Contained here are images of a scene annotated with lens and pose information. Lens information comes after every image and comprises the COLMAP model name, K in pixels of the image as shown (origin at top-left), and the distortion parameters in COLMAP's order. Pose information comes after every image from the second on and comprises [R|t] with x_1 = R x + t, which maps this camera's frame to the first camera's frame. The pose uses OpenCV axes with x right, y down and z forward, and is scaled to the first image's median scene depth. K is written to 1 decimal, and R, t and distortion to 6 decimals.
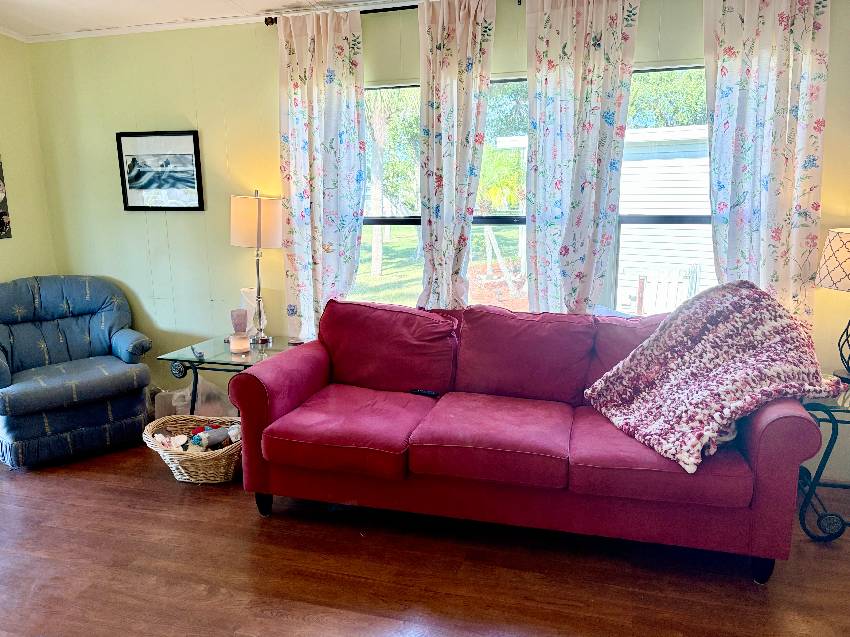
lens RADIAL K [[633.6, 0, 424.8], [0, 633.6, 319.0], [0, 0, 1]] dist [0.002137, -0.011562]
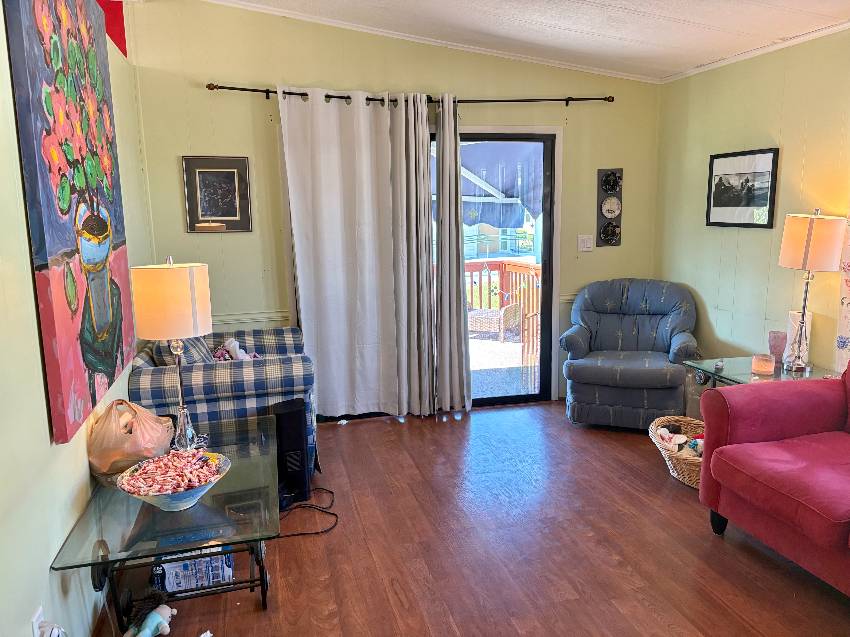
lens RADIAL K [[633.6, 0, 424.7], [0, 633.6, 316.3], [0, 0, 1]] dist [0.002137, -0.011562]
pose [[0.504705, 0.144789, -0.851064, 0.244247], [-0.154889, 0.985025, 0.075726, -0.026738], [0.849283, 0.093601, 0.519573, 0.038010]]
